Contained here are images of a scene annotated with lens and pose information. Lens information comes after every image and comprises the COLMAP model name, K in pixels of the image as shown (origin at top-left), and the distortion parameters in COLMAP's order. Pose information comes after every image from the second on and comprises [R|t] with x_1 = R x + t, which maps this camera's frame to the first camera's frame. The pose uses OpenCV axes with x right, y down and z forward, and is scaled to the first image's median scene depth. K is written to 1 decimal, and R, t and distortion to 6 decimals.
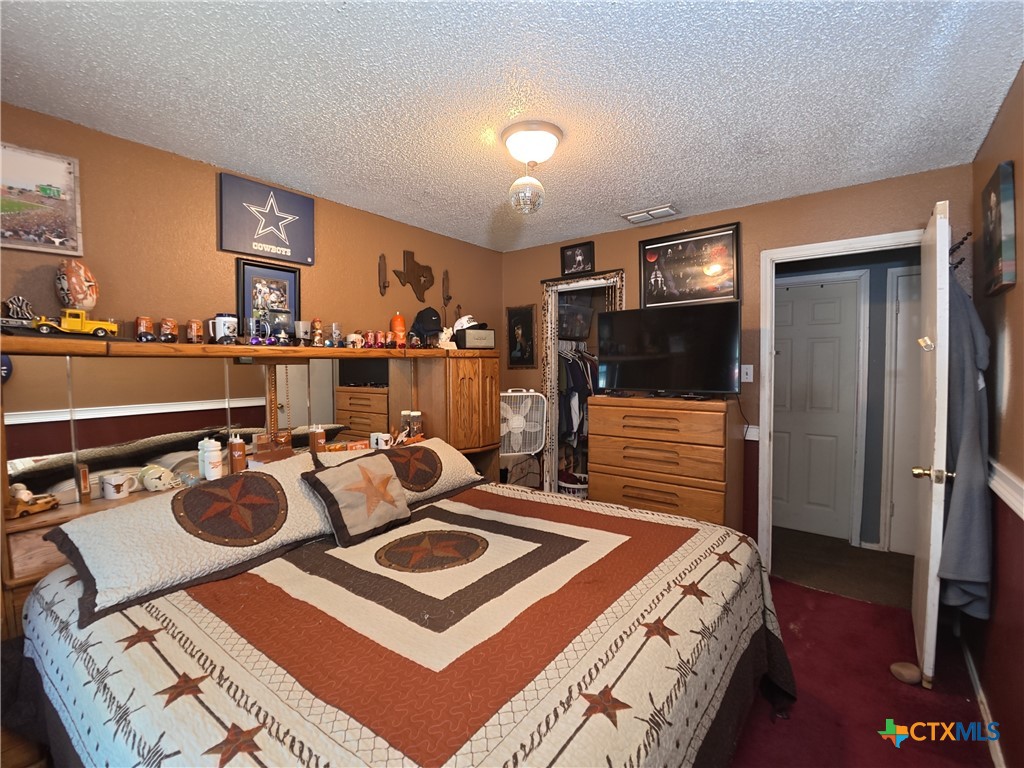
lens RADIAL K [[460.7, 0, 521.7], [0, 460.7, 379.1], [0, 0, 1]] dist [-0.008161, -0.003070]
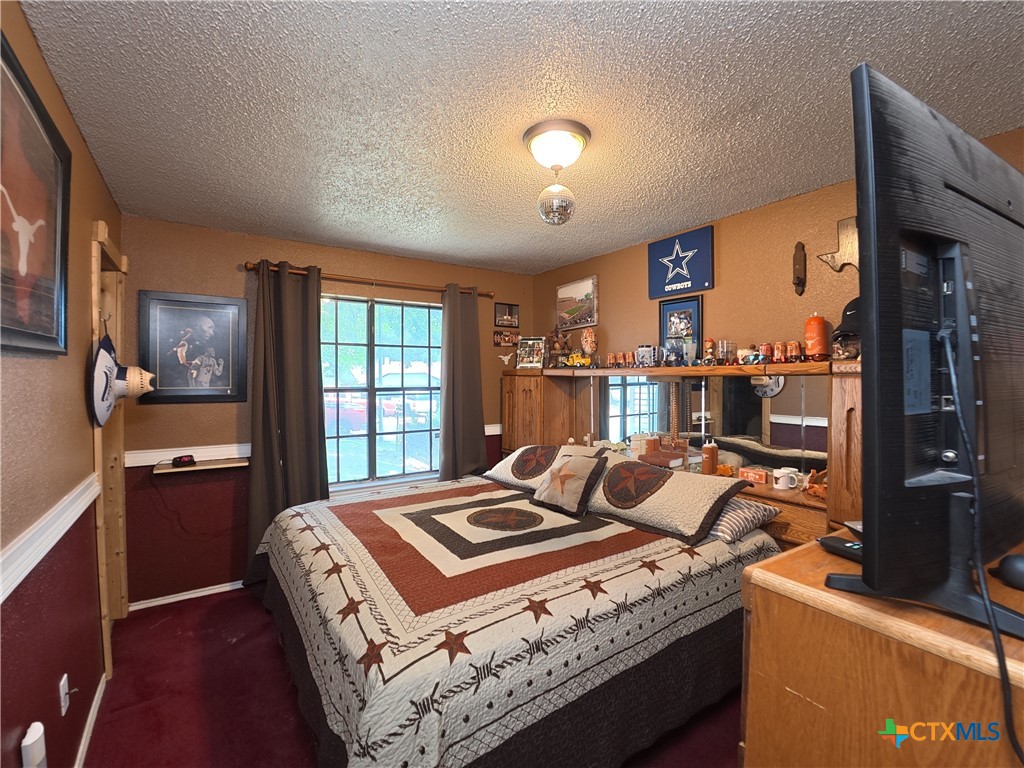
lens RADIAL K [[460.7, 0, 519.3], [0, 460.7, 379.7], [0, 0, 1]] dist [-0.008161, -0.003070]
pose [[-0.362496, 0.000944, -0.931985, 0.740969], [-0.038000, 0.999153, 0.015792, -0.040849], [0.931210, 0.041140, -0.362154, 1.064513]]
